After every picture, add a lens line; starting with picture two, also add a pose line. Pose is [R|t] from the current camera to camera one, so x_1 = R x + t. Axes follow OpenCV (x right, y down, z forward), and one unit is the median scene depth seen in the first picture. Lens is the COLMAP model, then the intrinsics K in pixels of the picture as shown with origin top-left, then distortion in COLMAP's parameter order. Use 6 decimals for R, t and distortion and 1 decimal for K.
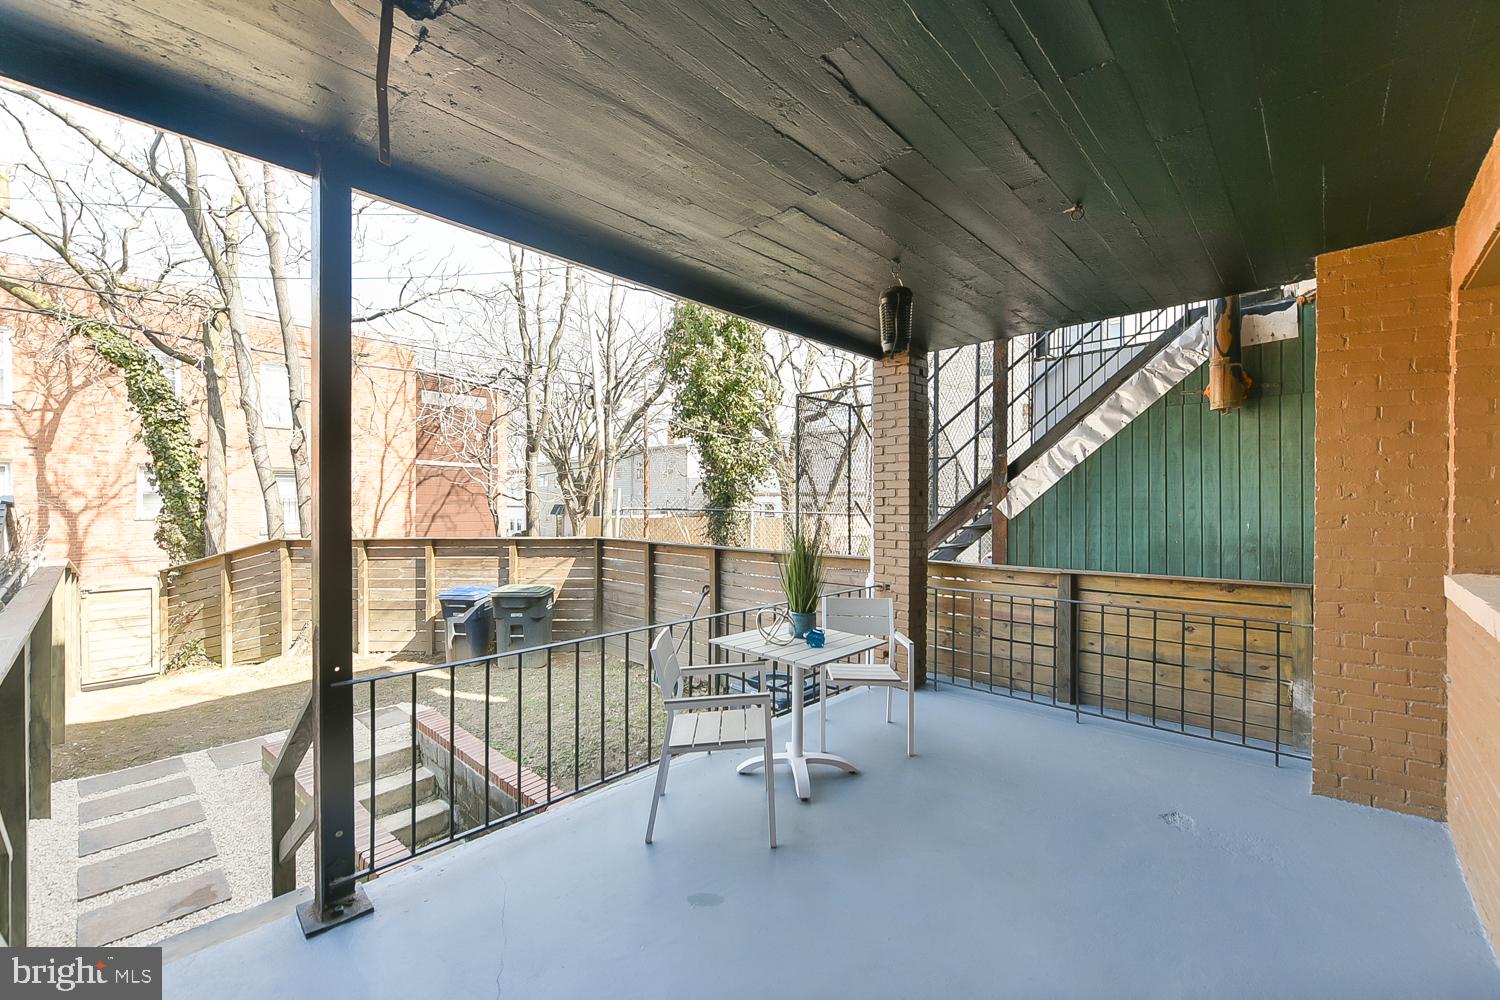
lens RADIAL K [[604.6, 0, 774.4], [0, 604.6, 501.2], [0, 0, 1]] dist [0.000328, -0.000136]
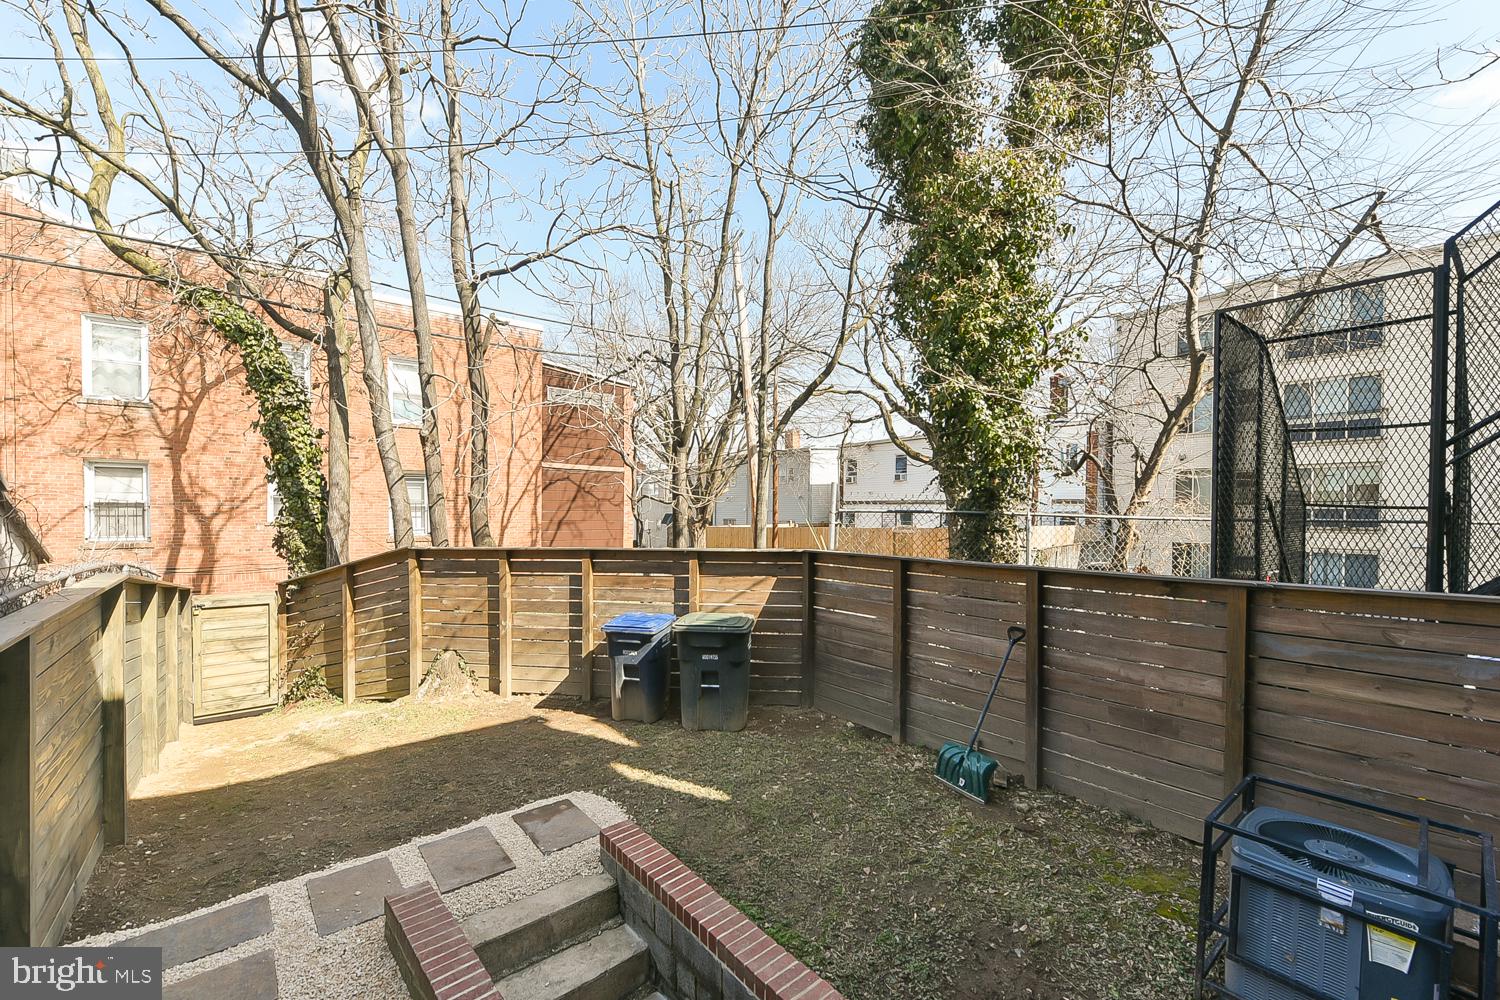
lens RADIAL K [[598.1, 0, 781.1], [0, 598.1, 515.8], [0, 0, 1]] dist [0.000315, -0.000681]
pose [[0.992369, 0.003725, -0.123247, -0.213837], [-0.003177, 0.999984, 0.004638, 0.014089], [0.123262, -0.004211, 0.992365, 0.255694]]
